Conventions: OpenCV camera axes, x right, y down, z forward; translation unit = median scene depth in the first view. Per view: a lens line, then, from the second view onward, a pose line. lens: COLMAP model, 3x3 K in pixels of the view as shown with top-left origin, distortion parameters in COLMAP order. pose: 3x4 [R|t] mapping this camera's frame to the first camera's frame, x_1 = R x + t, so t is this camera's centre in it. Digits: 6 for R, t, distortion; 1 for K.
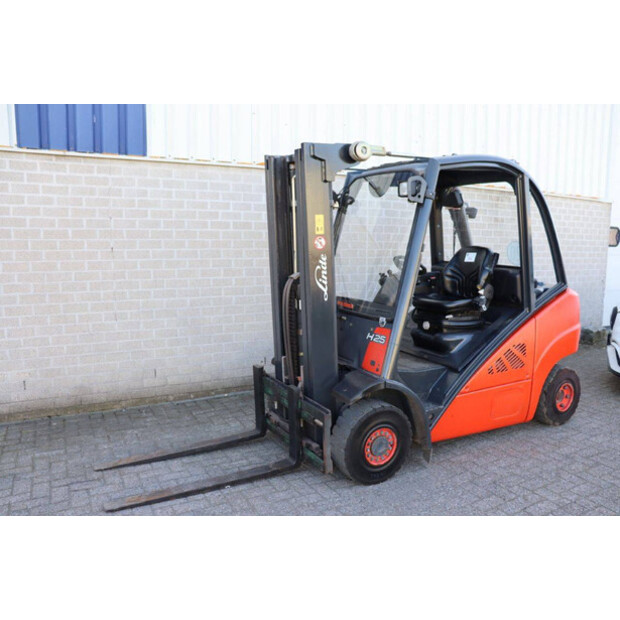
lens RADIAL K [[508.1, 0, 313.3], [0, 508.1, 310.5], [0, 0, 1]] dist [-0.166256, 0.146002]
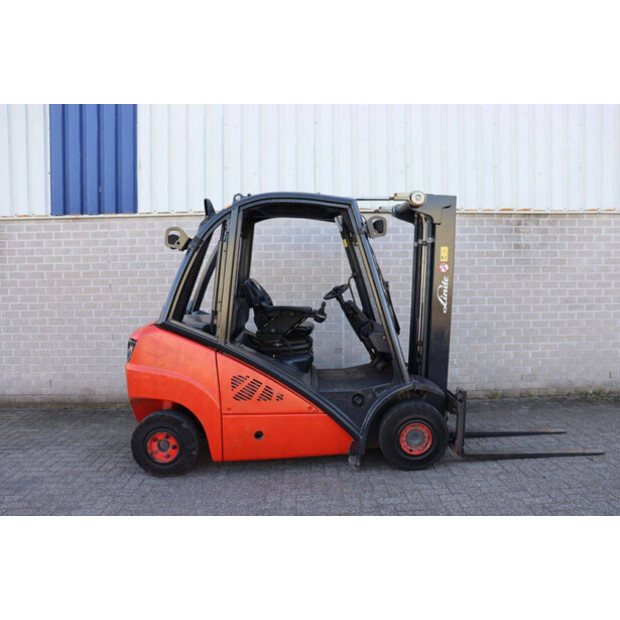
lens RADIAL K [[508.1, 0, 309.5], [0, 508.1, 309.8], [0, 0, 1]] dist [-0.166256, 0.146002]
pose [[0.887971, 0.008478, -0.459820, 0.720659], [-0.040954, 0.997316, -0.060699, -0.001743], [0.458071, 0.072731, 0.885935, 0.086923]]
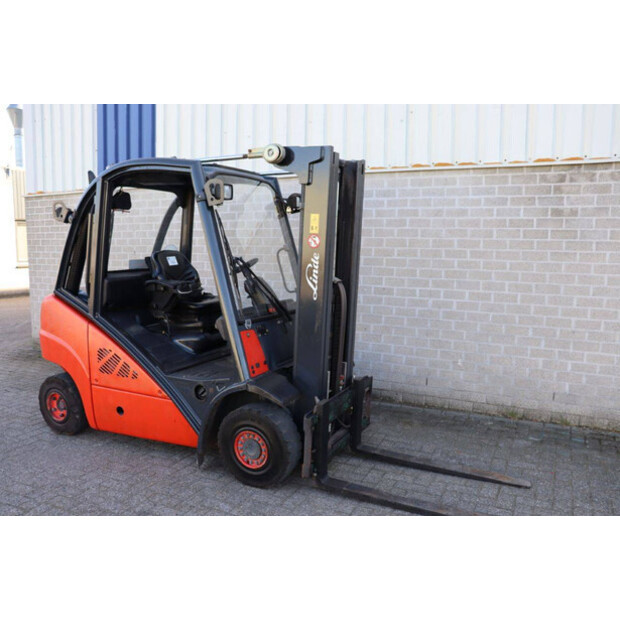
lens RADIAL K [[508.1, 0, 311.1], [0, 508.1, 310.0], [0, 0, 1]] dist [-0.166256, 0.146002]
pose [[0.573848, 0.100365, -0.812788, 1.135286], [-0.111762, 0.992774, 0.043684, -0.085520], [0.811300, 0.065771, 0.580919, 0.639460]]
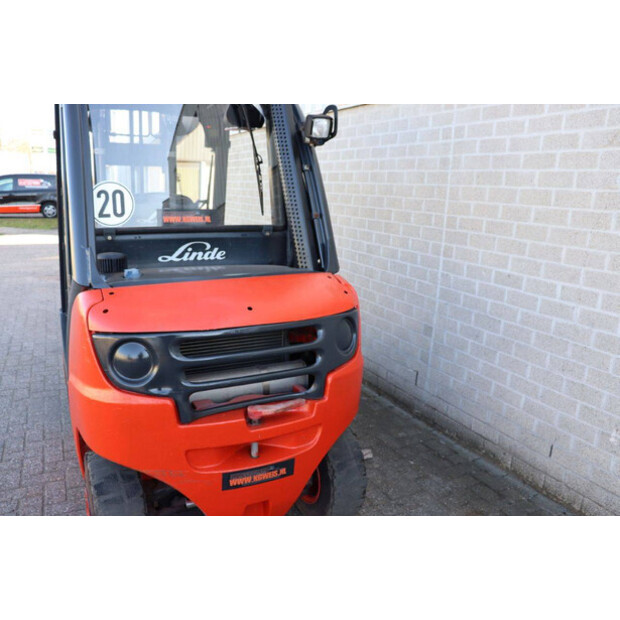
lens RADIAL K [[508.1, 0, 313.2], [0, 508.1, 310.3], [0, 0, 1]] dist [-0.166256, 0.146002]
pose [[-0.010295, 0.219974, -0.975451, 0.942337], [-0.178789, 0.959379, 0.218236, -0.157135], [0.983834, 0.176647, 0.029453, 1.185430]]
